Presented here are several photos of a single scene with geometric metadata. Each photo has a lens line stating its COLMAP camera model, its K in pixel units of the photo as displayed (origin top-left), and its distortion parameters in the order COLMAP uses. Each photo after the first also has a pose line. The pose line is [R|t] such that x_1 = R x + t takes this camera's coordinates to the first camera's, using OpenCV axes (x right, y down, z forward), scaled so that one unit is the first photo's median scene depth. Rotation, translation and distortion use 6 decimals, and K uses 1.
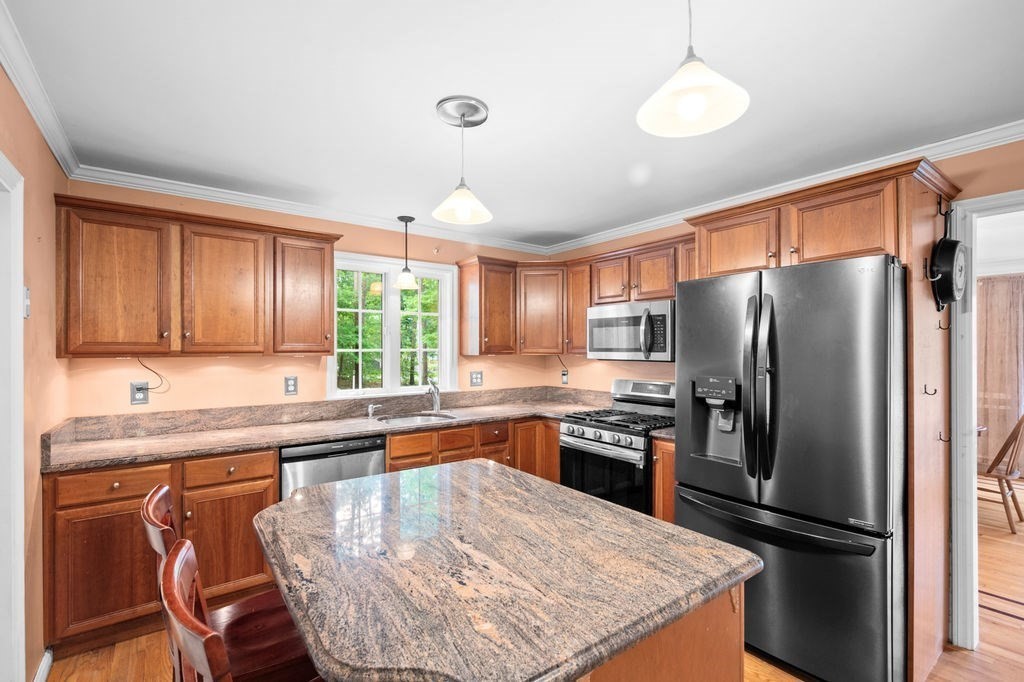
lens RADIAL K [[466.3, 0, 517.4], [0, 466.3, 355.9], [0, 0, 1]] dist [0.001054, 0.000319]
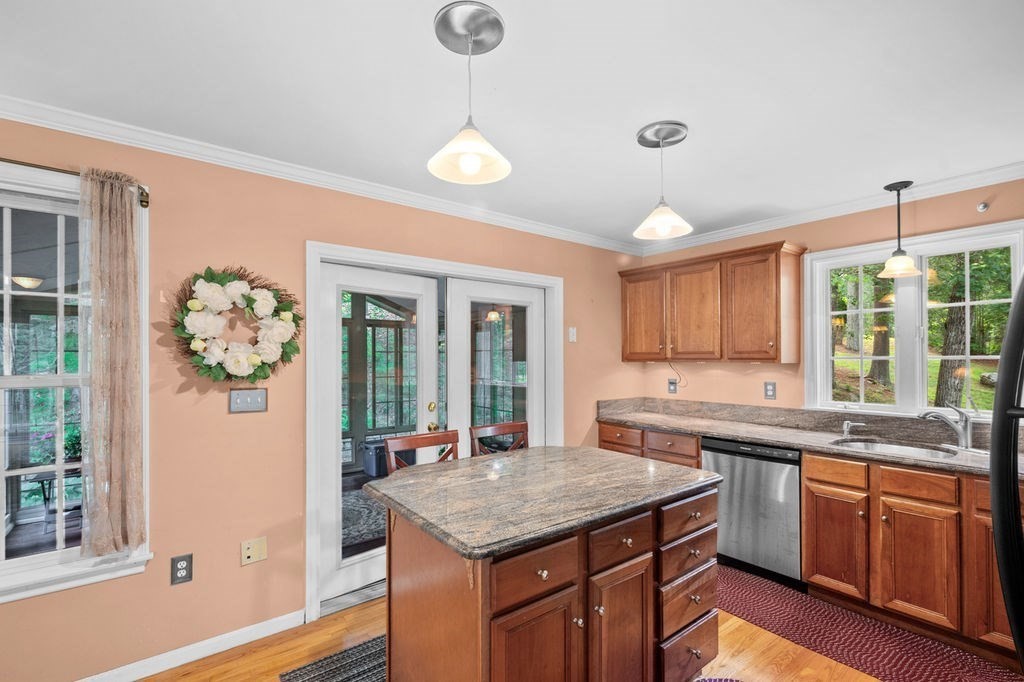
lens RADIAL K [[490.4, 0, 515.9], [0, 490.4, 354.4], [0, 0, 1]] dist [-0.001275, -0.000801]
pose [[-0.015547, -0.004698, -0.999868, 0.791534], [-0.013366, 0.999901, -0.004490, -0.007090], [0.999790, 0.013294, -0.015608, 0.534518]]
